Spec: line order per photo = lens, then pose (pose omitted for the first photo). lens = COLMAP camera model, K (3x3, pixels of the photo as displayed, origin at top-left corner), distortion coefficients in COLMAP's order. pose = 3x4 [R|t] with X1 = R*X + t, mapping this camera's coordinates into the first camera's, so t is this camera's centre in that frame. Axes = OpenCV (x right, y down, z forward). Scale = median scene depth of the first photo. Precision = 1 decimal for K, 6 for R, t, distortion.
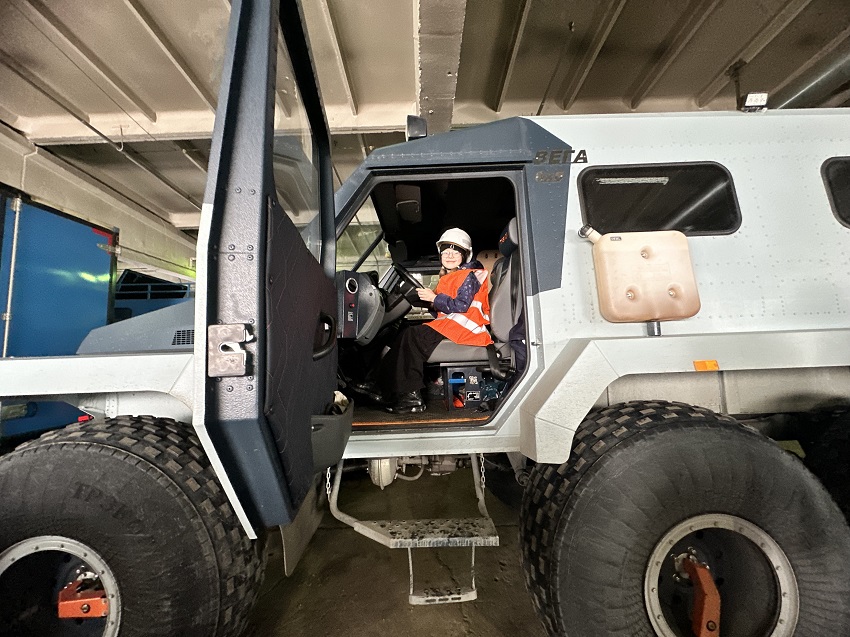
lens RADIAL K [[340.8, 0, 423.2], [0, 340.8, 320.1], [0, 0, 1]] dist [-0.000139, -0.000289]
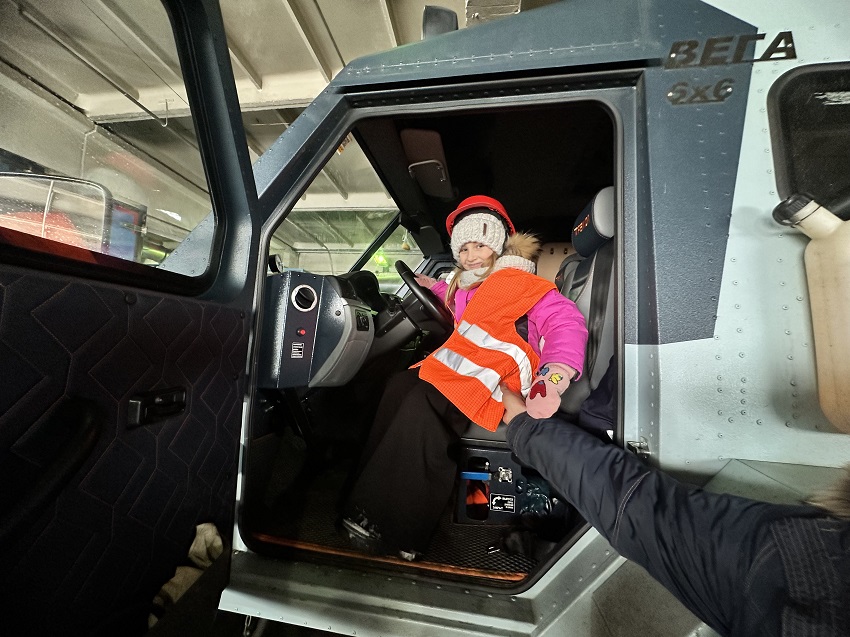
lens RADIAL K [[340.8, 0, 424.3], [0, 340.8, 319.8], [0, 0, 1]] dist [-0.000139, -0.000289]
pose [[0.983442, 0.072057, -0.166281, 0.093121], [-0.067206, 0.997138, 0.034625, -0.095095], [0.168300, -0.022876, 0.985470, 0.440559]]
